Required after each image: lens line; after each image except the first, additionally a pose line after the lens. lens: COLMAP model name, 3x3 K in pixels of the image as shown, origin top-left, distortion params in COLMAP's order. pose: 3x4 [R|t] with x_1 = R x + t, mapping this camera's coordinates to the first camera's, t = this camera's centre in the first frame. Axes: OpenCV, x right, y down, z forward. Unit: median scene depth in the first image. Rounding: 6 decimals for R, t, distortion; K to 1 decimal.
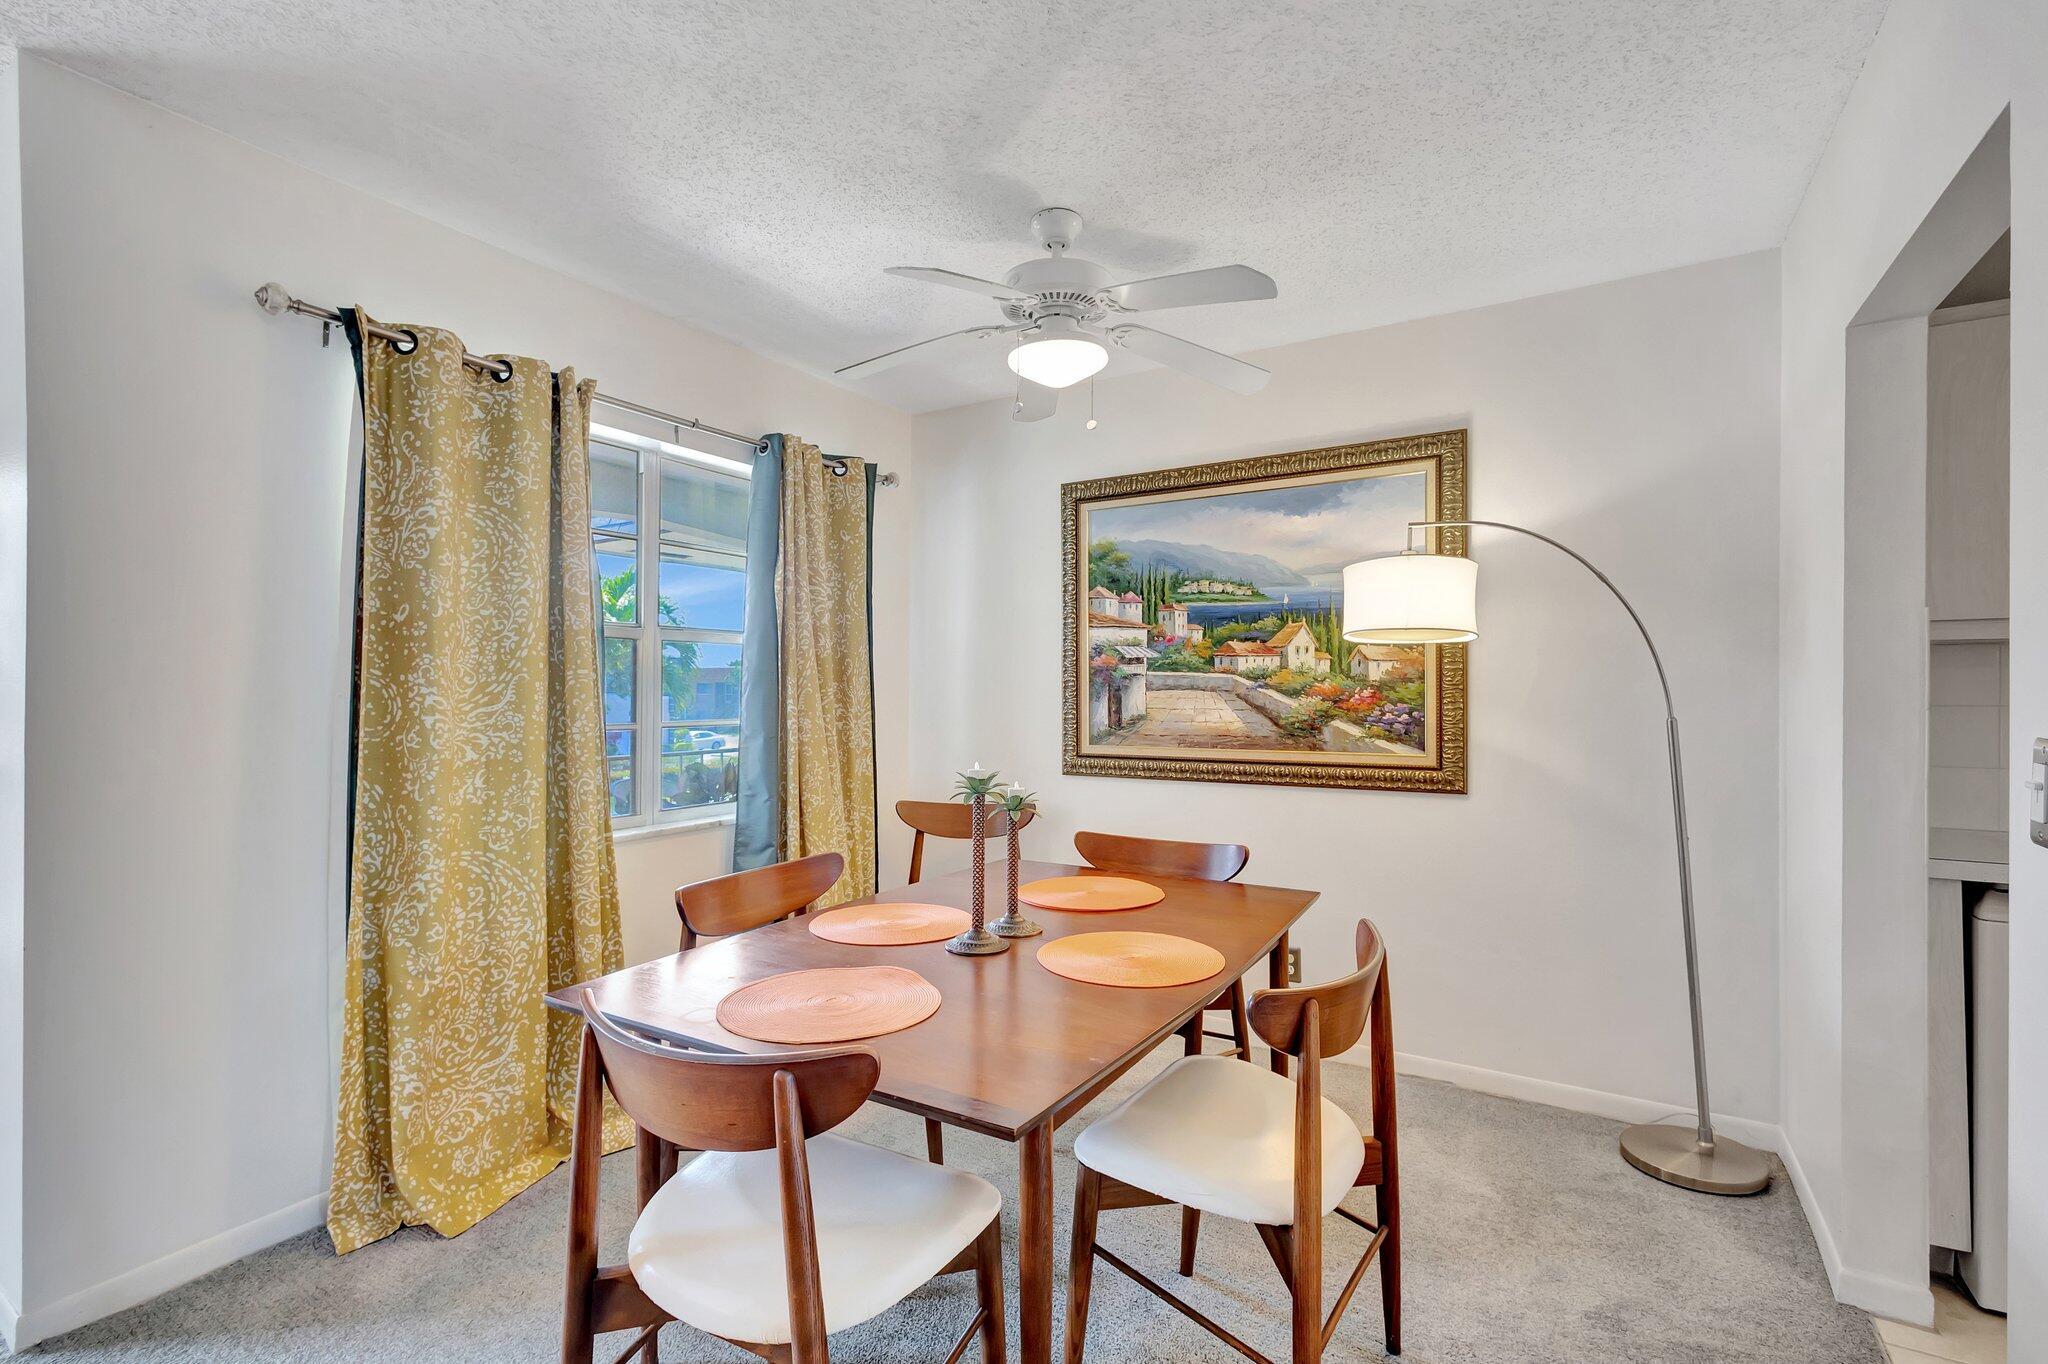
lens RADIAL K [[932.3, 0, 1028.8], [0, 932.3, 690.8], [0, 0, 1]] dist [0.000757, -0.000524]
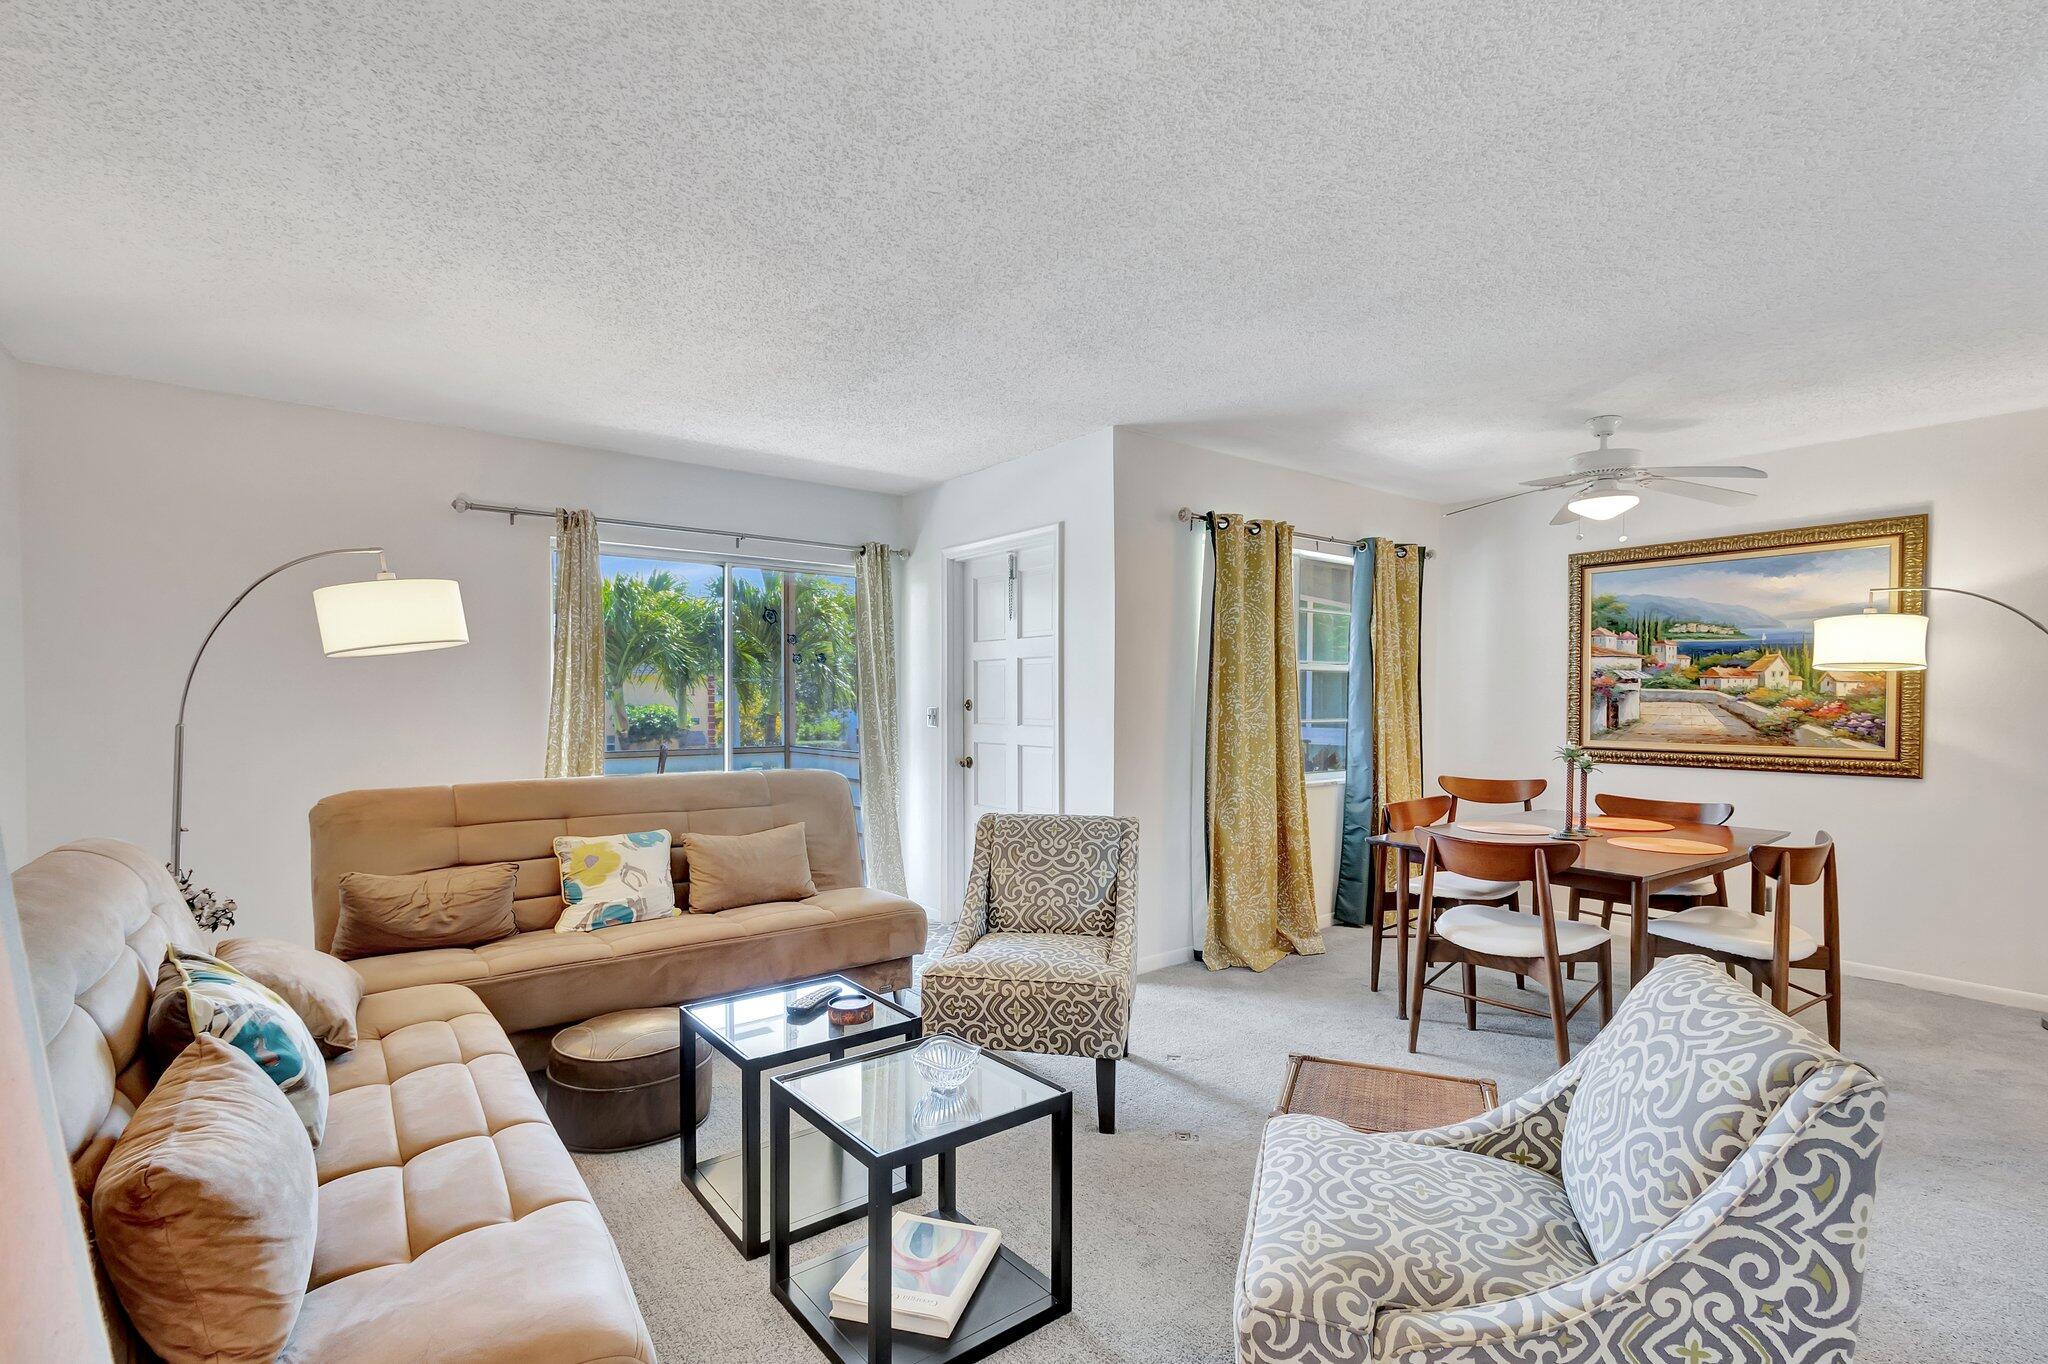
lens RADIAL K [[948.1, 0, 1020.7], [0, 948.1, 717.1], [0, 0, 1]] dist [0.000281, 0.000007]
pose [[0.929676, 0.011377, -0.368203, -0.234148], [-0.003539, 0.999753, 0.021955, -0.006193], [0.368362, -0.019108, 0.929486, -0.729708]]
